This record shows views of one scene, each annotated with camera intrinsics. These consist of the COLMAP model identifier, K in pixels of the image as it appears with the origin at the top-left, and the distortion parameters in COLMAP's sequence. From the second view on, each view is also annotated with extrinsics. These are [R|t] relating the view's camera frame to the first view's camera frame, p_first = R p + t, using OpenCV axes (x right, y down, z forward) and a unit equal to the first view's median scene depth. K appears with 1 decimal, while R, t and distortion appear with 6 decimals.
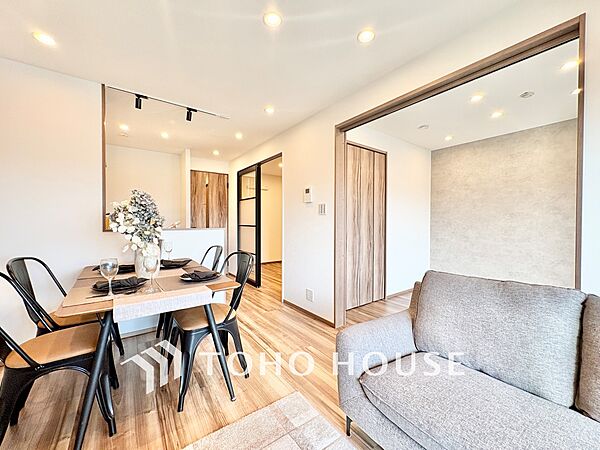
lens RADIAL K [[240.4, 0, 300.7], [0, 240.4, 223.1], [0, 0, 1]] dist [0.000698, -0.000483]
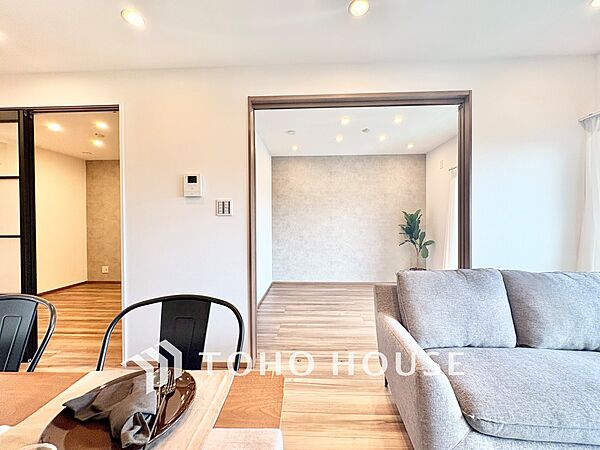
lens RADIAL K [[240.4, 0, 299.7], [0, 240.4, 223.8], [0, 0, 1]] dist [0.000698, -0.000483]
pose [[0.627160, -0.011110, 0.778811, -0.267309], [0.012747, 0.999911, 0.004000, -0.009881], [-0.778786, 0.007418, 0.627245, 0.322091]]
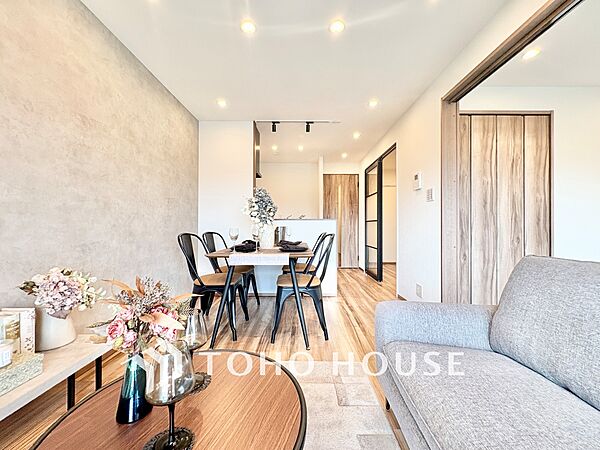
lens RADIAL K [[240.4, 0, 300.9], [0, 240.4, 223.9], [0, 0, 1]] dist [0.000698, -0.000483]
pose [[0.803544, -0.006683, -0.595208, 0.196929], [-0.003712, 0.999861, -0.016238, 0.055322], [0.595234, 0.015257, 0.803408, -0.005995]]
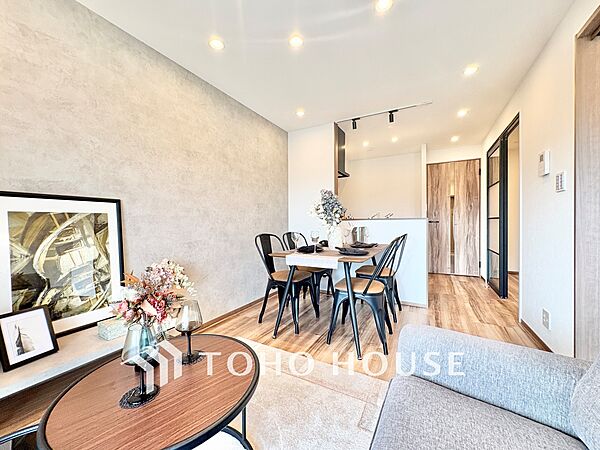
lens RADIAL K [[240.4, 0, 300.7], [0, 240.4, 223.9], [0, 0, 1]] dist [0.000698, -0.000483]
pose [[0.424178, -0.000013, -0.905579, 0.303941], [0.000925, 0.999999, 0.000419, 0.038289], [0.905578, -0.001015, 0.424178, 0.117320]]
